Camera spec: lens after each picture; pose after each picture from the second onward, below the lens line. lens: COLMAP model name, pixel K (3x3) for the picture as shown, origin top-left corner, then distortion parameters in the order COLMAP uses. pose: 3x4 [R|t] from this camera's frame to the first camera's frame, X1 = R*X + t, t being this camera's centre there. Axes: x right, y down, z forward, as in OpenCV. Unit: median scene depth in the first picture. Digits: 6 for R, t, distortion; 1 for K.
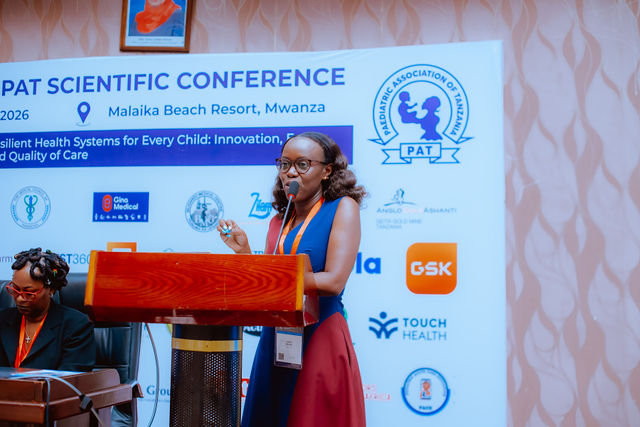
lens RADIAL K [[932.8, 0, 320.0], [0, 932.8, 213.5], [0, 0, 1]] dist [-0.143934, 0.115090]
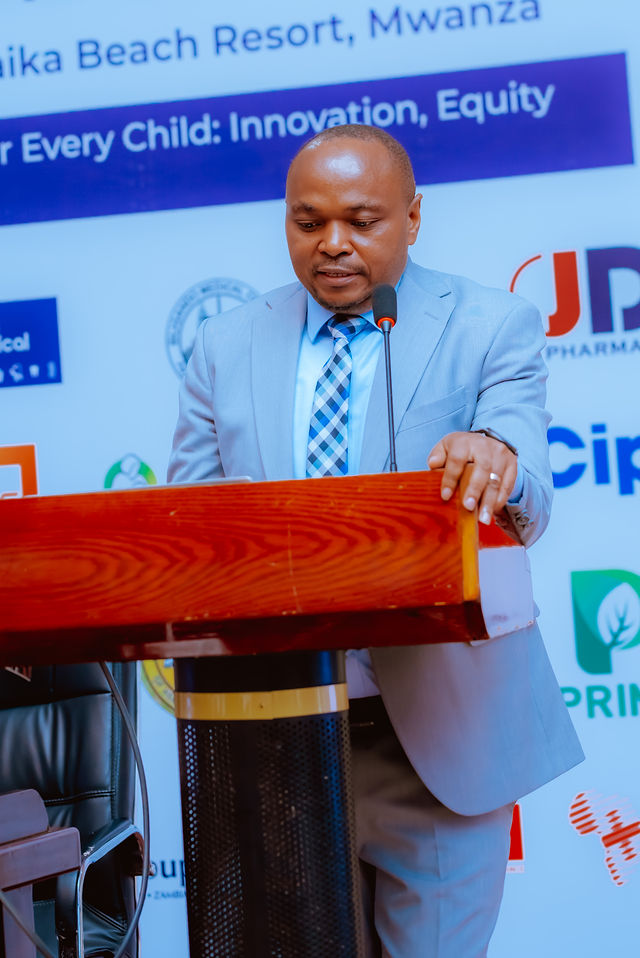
lens RADIAL K [[3259.3, 0, 321.8], [0, 3259.3, 327.1], [0, 0, 1]] dist [0.039001, -0.283654]
pose [[0.991588, -0.090813, -0.092228, 0.025252], [0.092459, 0.995622, 0.013725, -0.019734], [0.090578, -0.022137, 0.995643, -0.204593]]
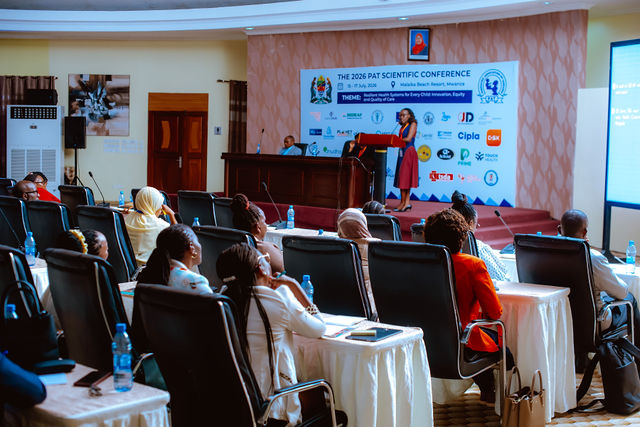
lens RADIAL K [[932.8, 0, 320.0], [0, 932.8, 213.5], [0, 0, 1]] dist [-0.143934, 0.115090]
pose [[0.880986, 0.042804, -0.471202, 1.006851], [0.021573, 0.991230, 0.130377, -0.098235], [0.472650, -0.125026, 0.872336, -1.850749]]
